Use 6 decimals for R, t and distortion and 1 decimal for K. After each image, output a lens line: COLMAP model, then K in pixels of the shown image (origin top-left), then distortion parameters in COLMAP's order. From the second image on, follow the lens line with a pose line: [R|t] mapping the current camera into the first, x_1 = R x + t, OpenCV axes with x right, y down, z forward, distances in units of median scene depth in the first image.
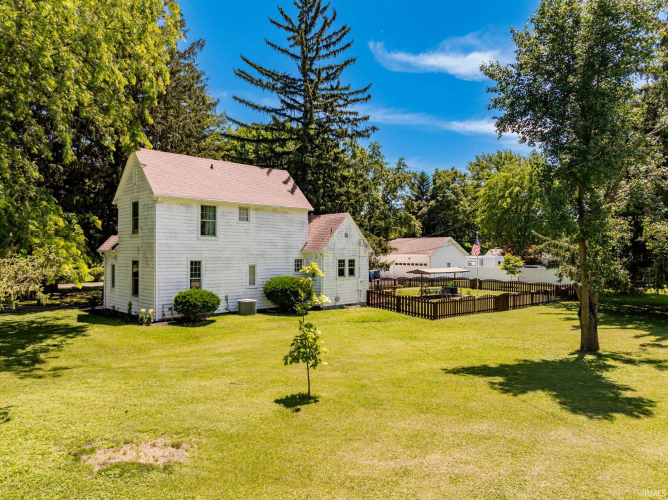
lens RADIAL K [[542.8, 0, 334.0], [0, 542.8, 250.0], [0, 0, 1]] dist [-0.001789, -0.000554]
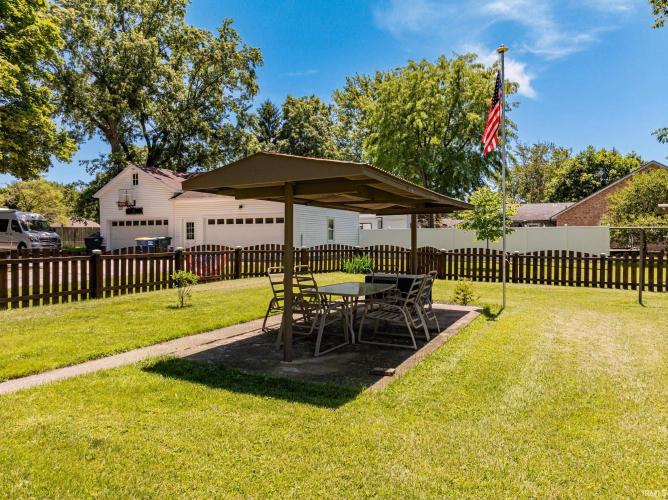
lens RADIAL K [[542.8, 0, 334.0], [0, 542.8, 250.0], [0, 0, 1]] dist [-0.001789, -0.000554]
pose [[0.959240, -0.006709, 0.282513, 0.054561], [-0.001422, 0.999591, 0.028568, 0.022123], [-0.282589, -0.027806, 0.958838, 0.353834]]
